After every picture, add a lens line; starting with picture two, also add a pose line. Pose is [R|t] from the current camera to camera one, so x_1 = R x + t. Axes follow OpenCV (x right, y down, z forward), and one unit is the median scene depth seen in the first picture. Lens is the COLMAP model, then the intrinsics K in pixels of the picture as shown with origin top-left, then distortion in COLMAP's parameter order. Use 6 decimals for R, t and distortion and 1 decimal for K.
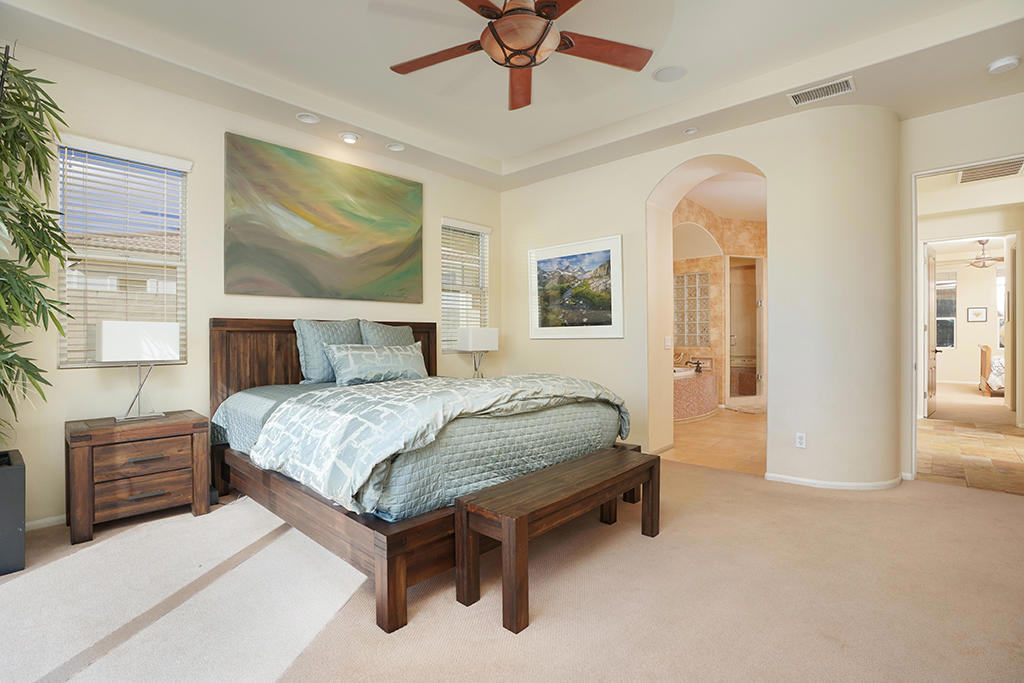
lens RADIAL K [[473.5, 0, 511.6], [0, 473.5, 334.7], [0, 0, 1]] dist [-0.062904, 0.019992]
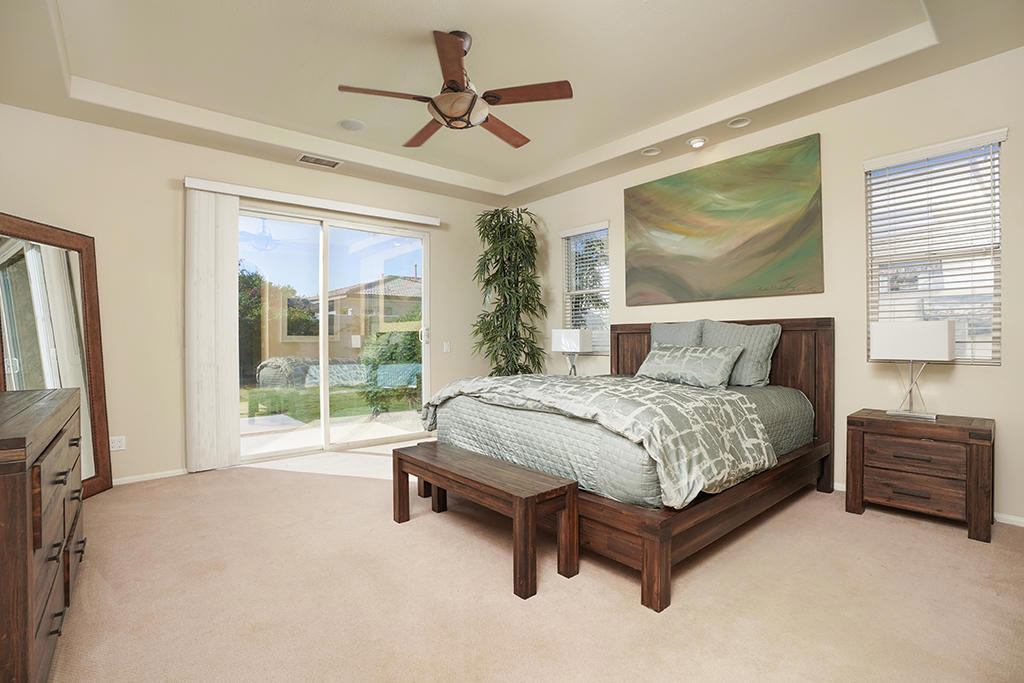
lens RADIAL K [[473.5, 0, 511.6], [0, 473.5, 334.7], [0, 0, 1]] dist [-0.062904, 0.019992]
pose [[-0.112154, -0.003681, -0.993684, 0.709834], [0.009009, 0.999948, -0.004721, -0.000288], [0.993650, -0.009482, -0.112115, 0.707659]]
